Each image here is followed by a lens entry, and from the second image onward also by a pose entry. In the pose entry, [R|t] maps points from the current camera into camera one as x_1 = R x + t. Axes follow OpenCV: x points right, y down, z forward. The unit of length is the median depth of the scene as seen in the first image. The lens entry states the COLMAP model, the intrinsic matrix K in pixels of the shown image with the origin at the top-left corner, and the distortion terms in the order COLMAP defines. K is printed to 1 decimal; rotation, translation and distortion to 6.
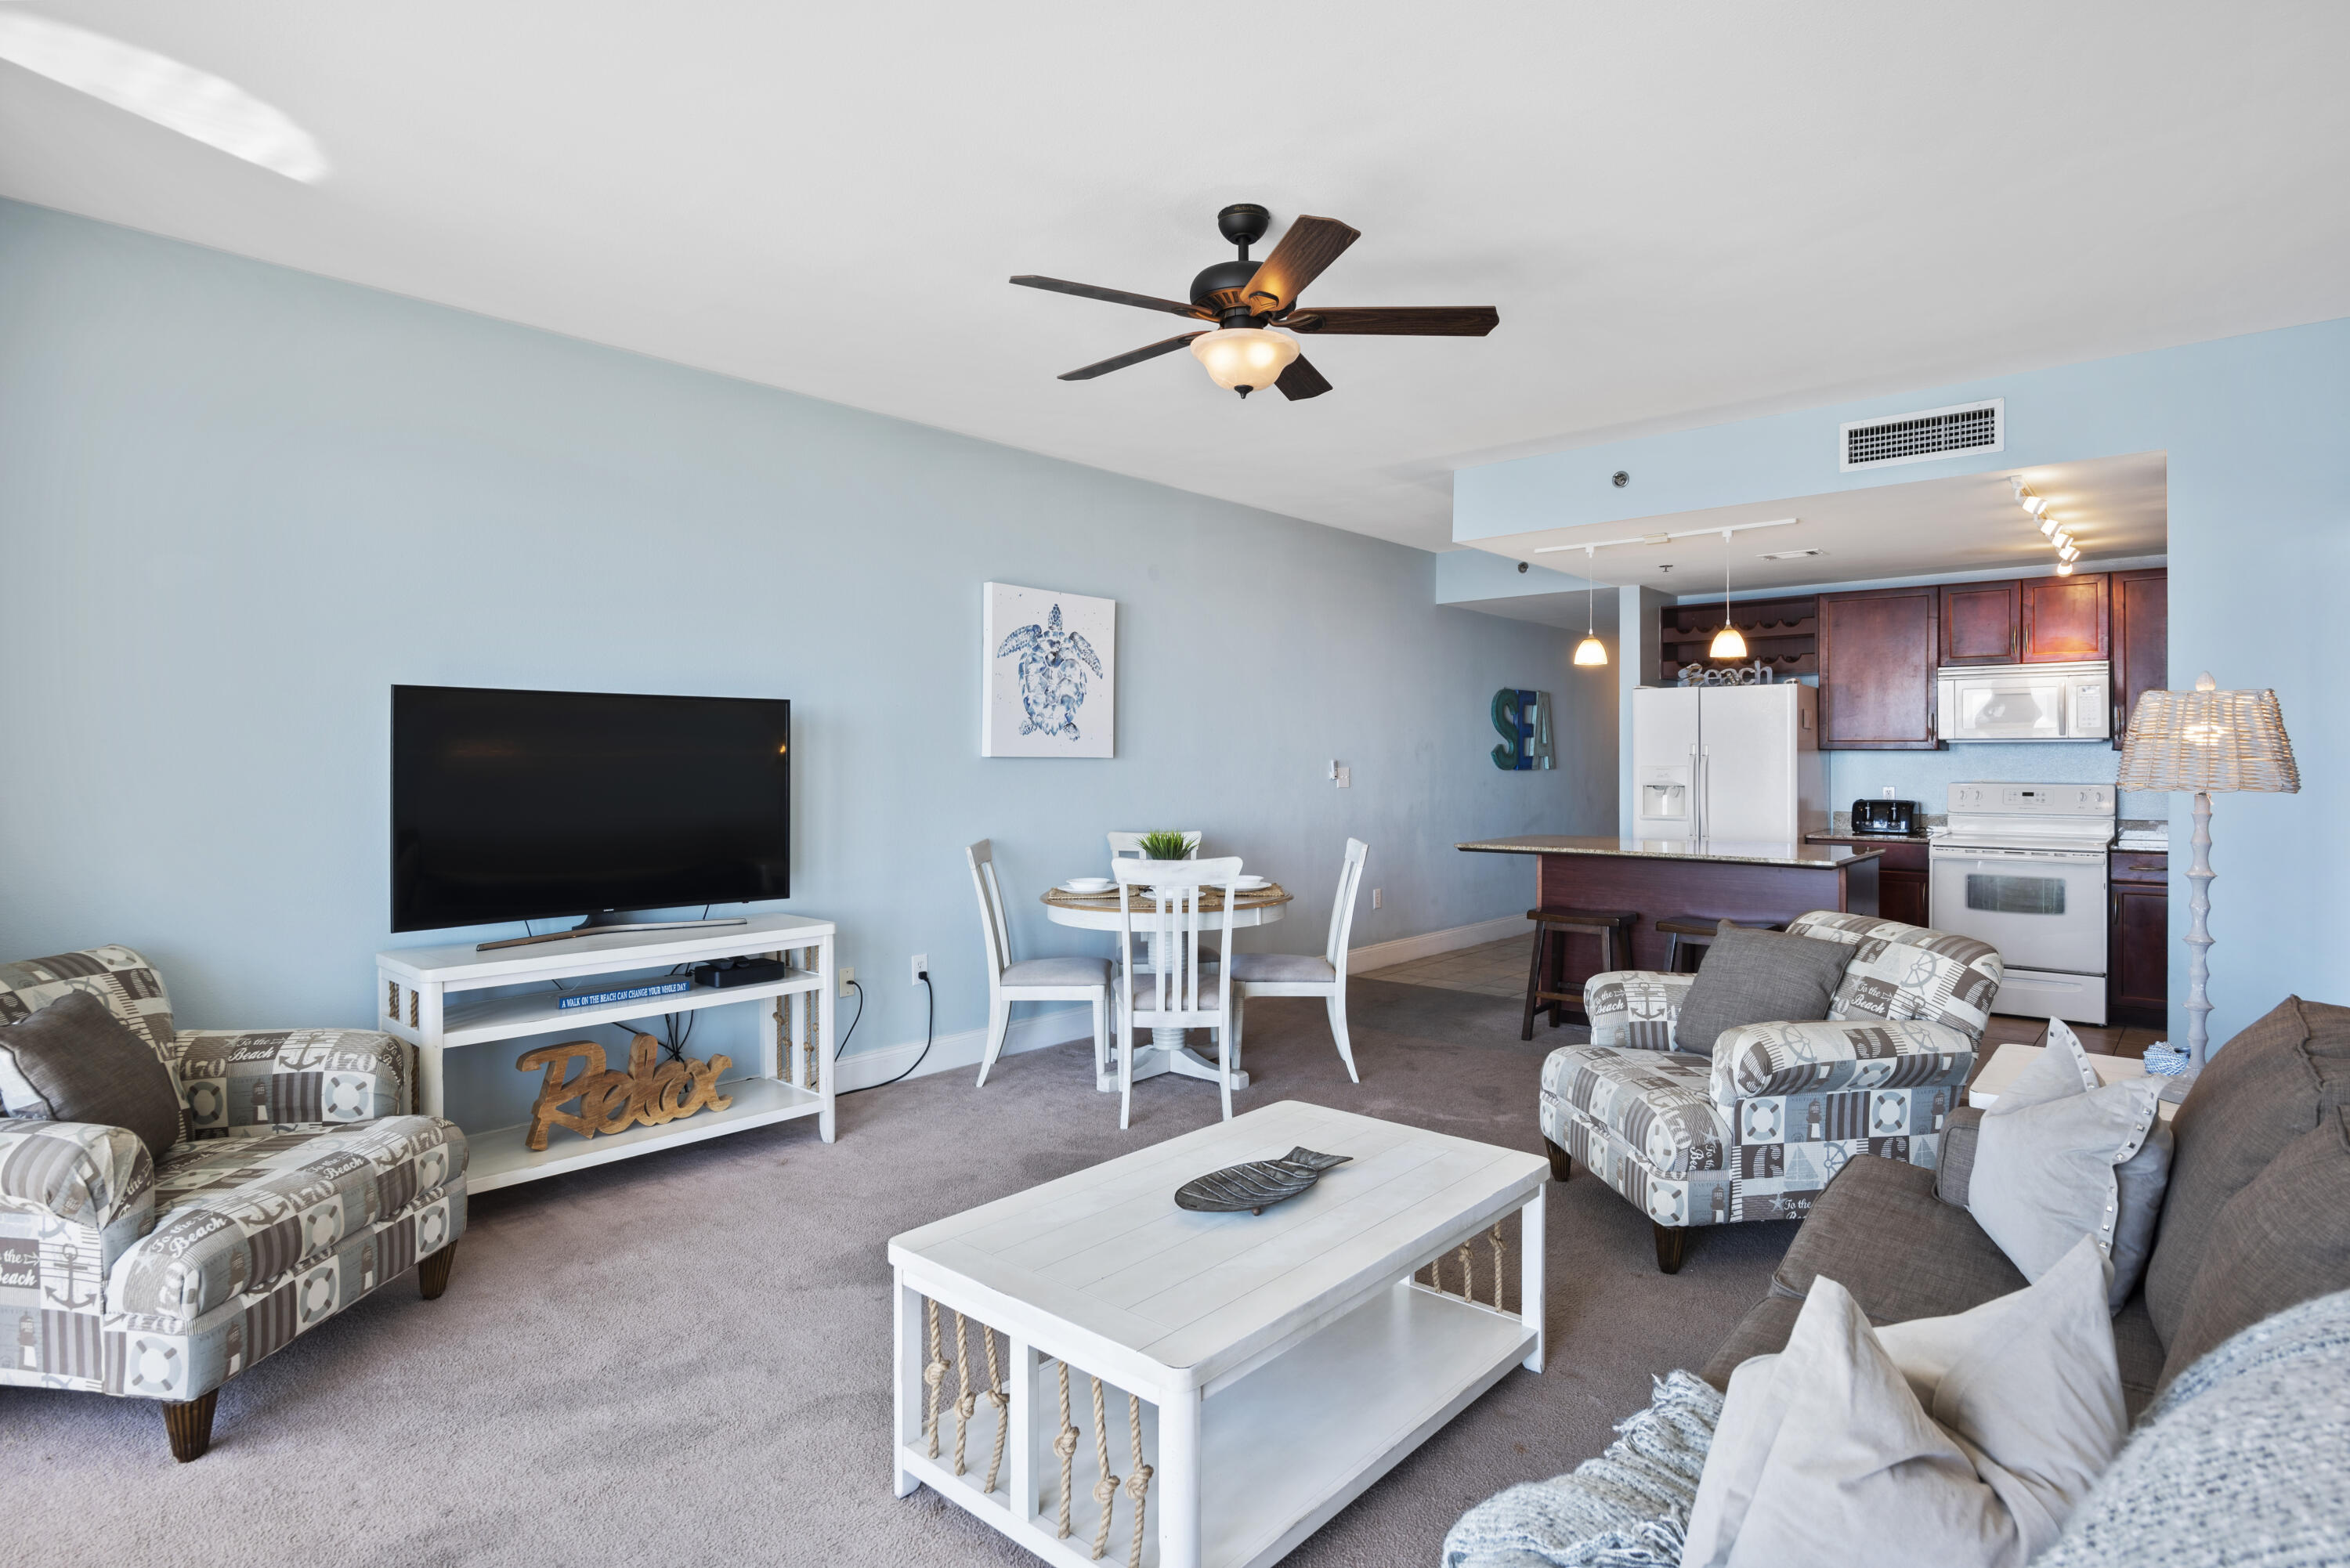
lens RADIAL K [[1239.0, 0, 1186.0], [0, 1239.0, 777.9], [0, 0, 1]] dist [0.002811, 0.000653]
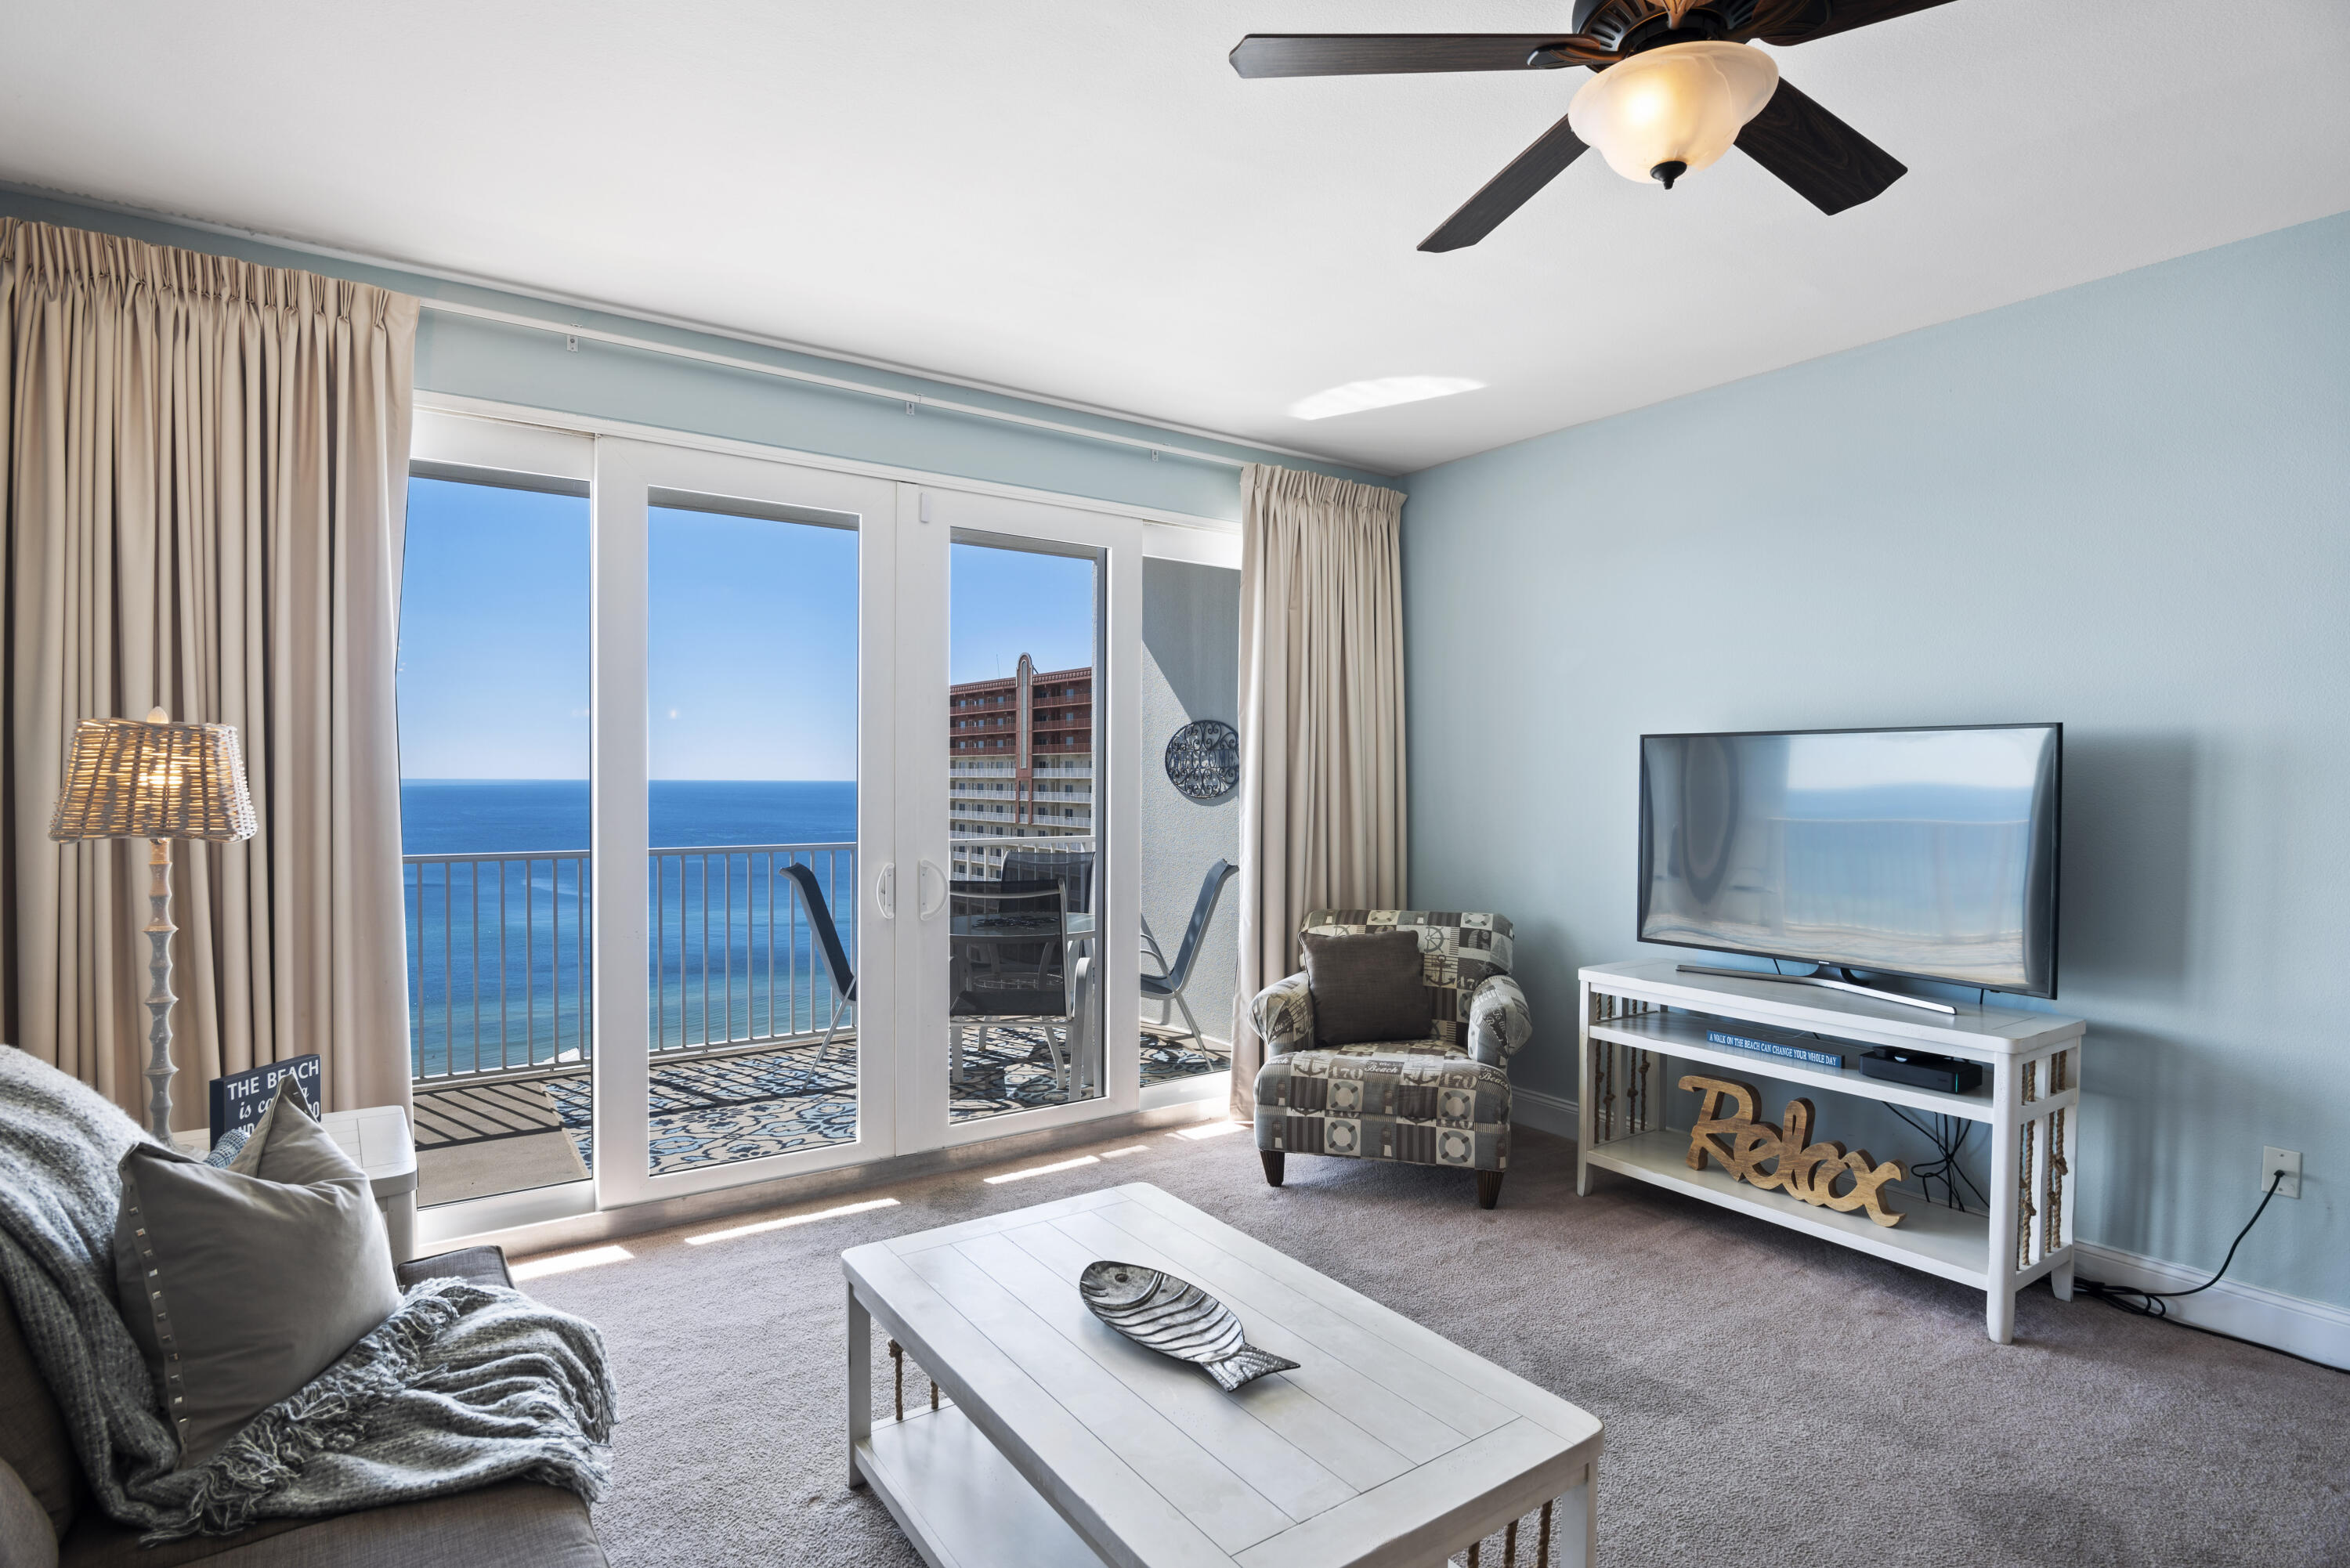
lens RADIAL K [[1167.1, 0, 1184.8], [0, 1167.1, 797.5], [0, 0, 1]] dist [-0.021474, 0.000836]
pose [[-0.237433, 0.016990, -0.971255, 0.512608], [-0.022726, 0.999476, 0.023039, -0.028076], [0.971138, 0.027543, -0.236922, 0.760350]]
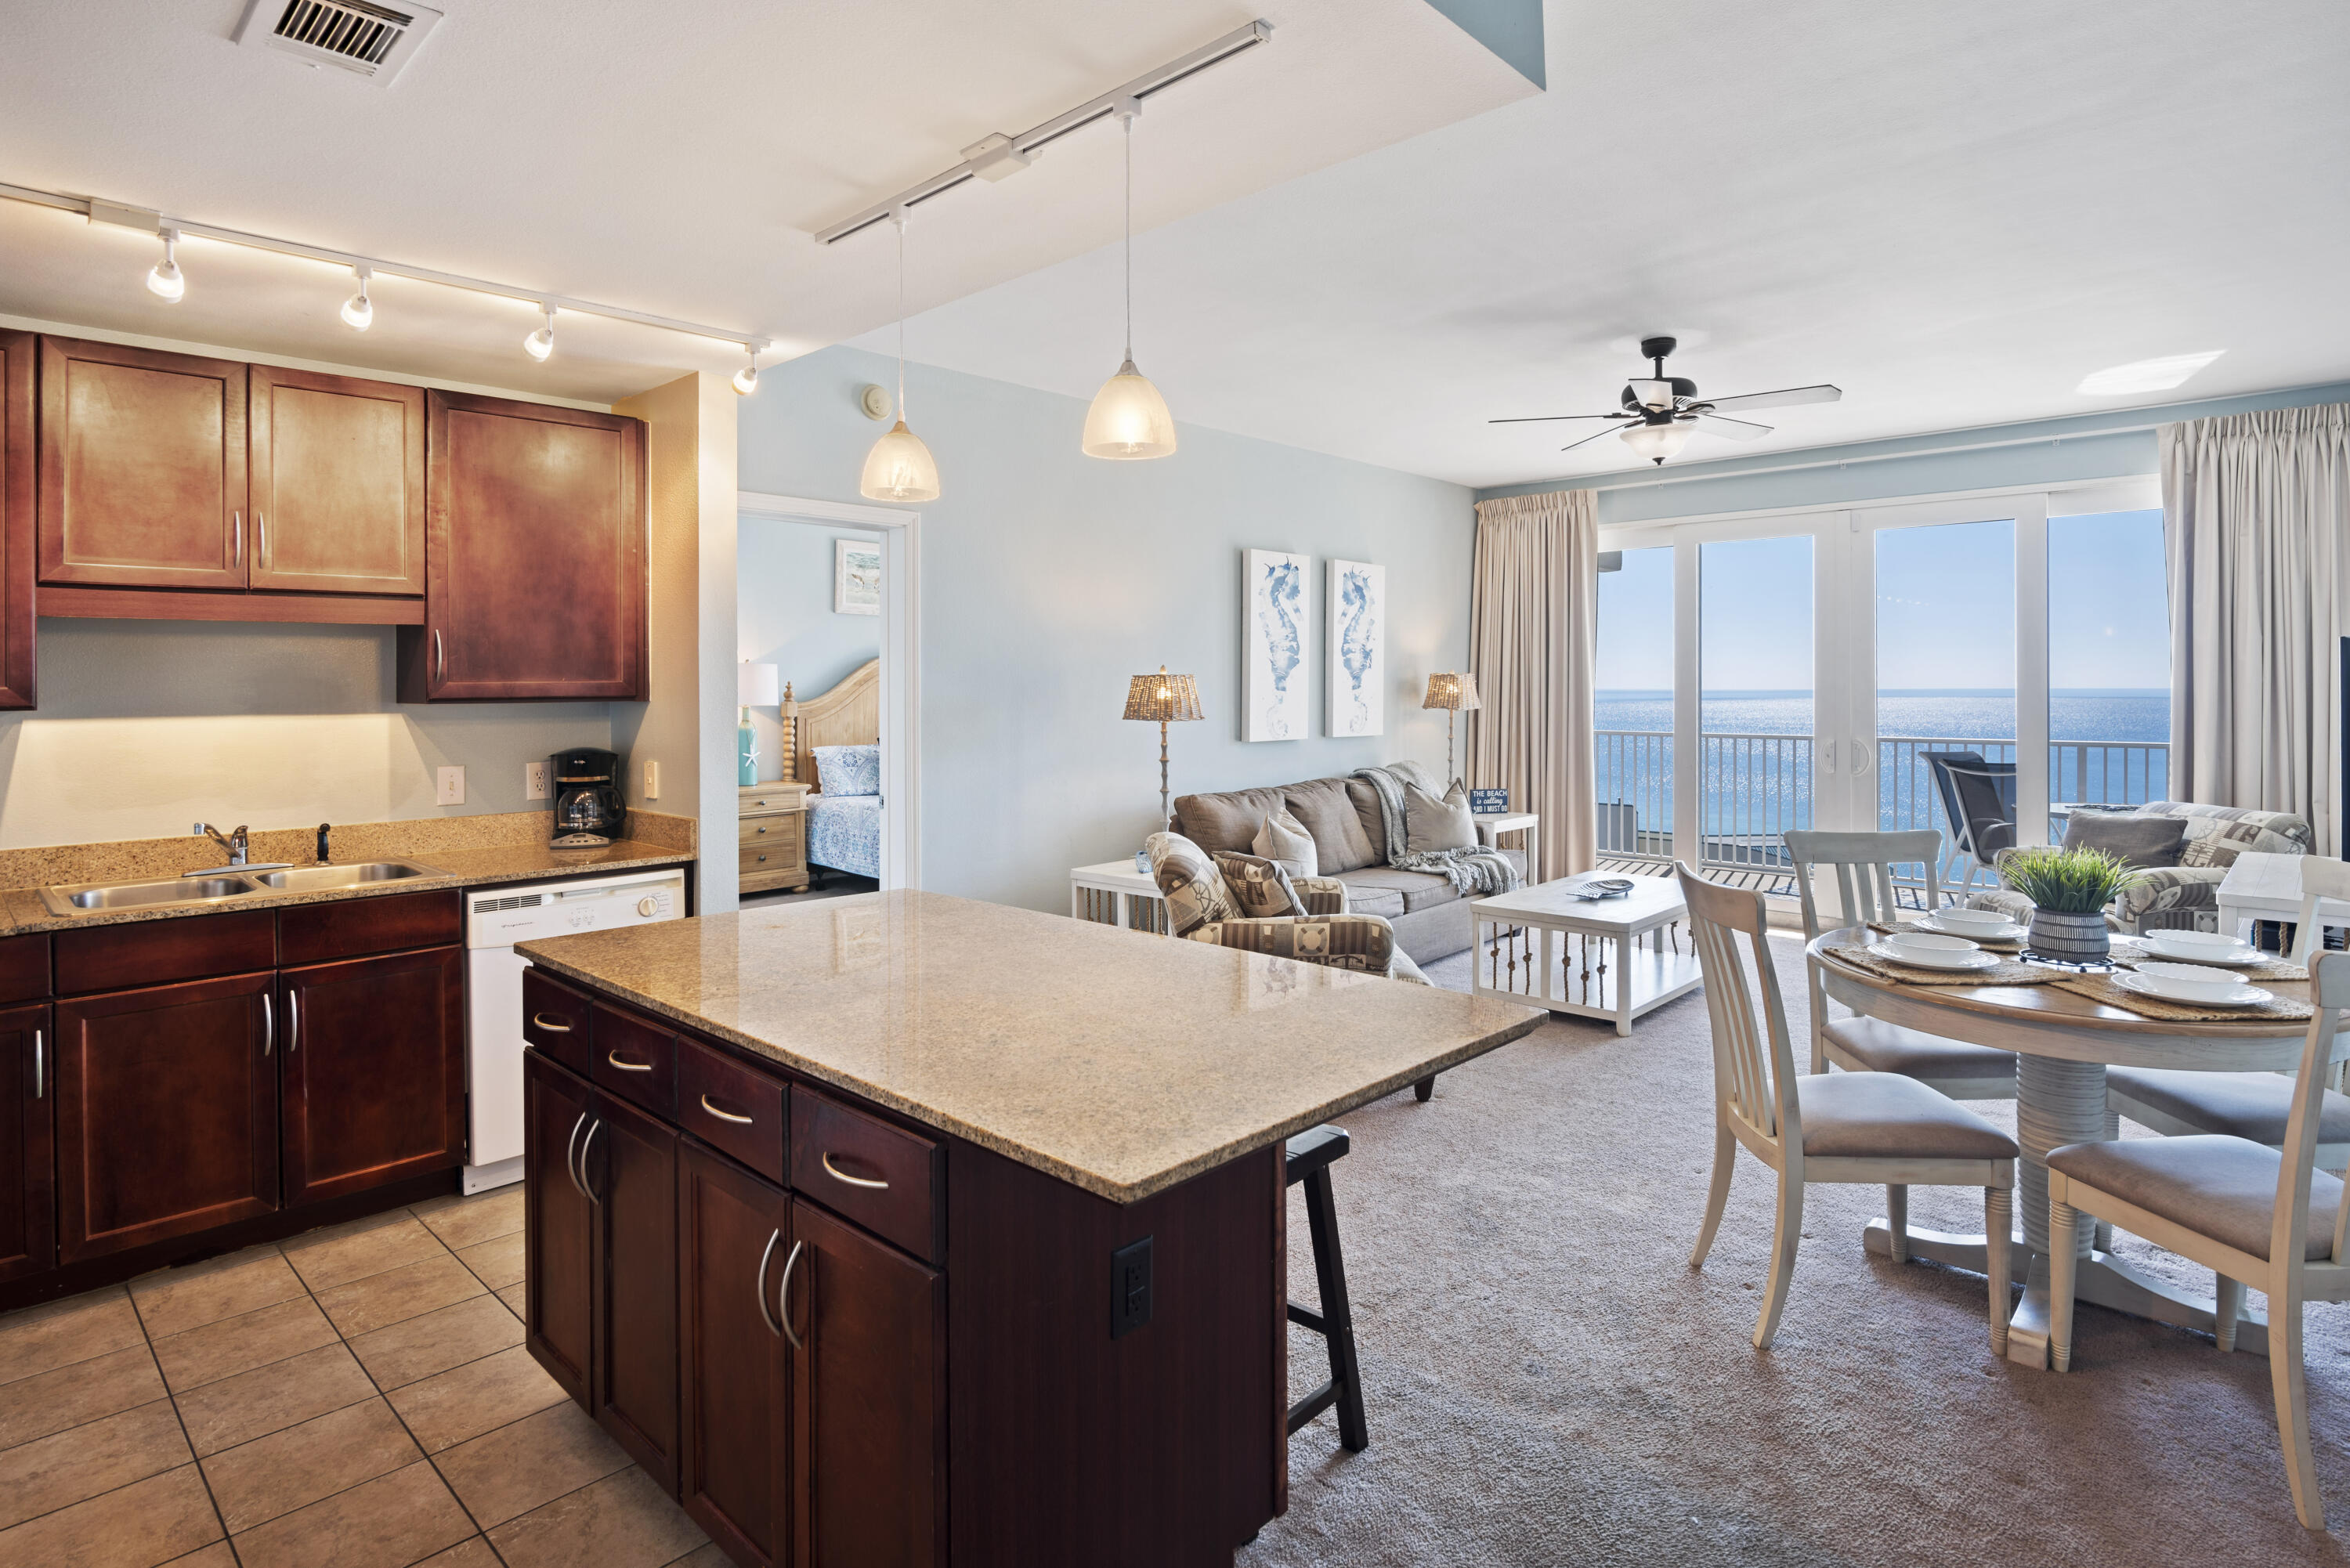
lens RADIAL K [[1249.2, 0, 1179.0], [0, 1249.2, 699.3], [0, 0, 1]] dist [-0.021422, -0.000282]
pose [[-0.999516, 0.003713, 0.030883, 0.481385], [0.004622, 0.999556, 0.029443, -0.058787], [-0.030760, 0.029572, -0.999089, 2.090534]]
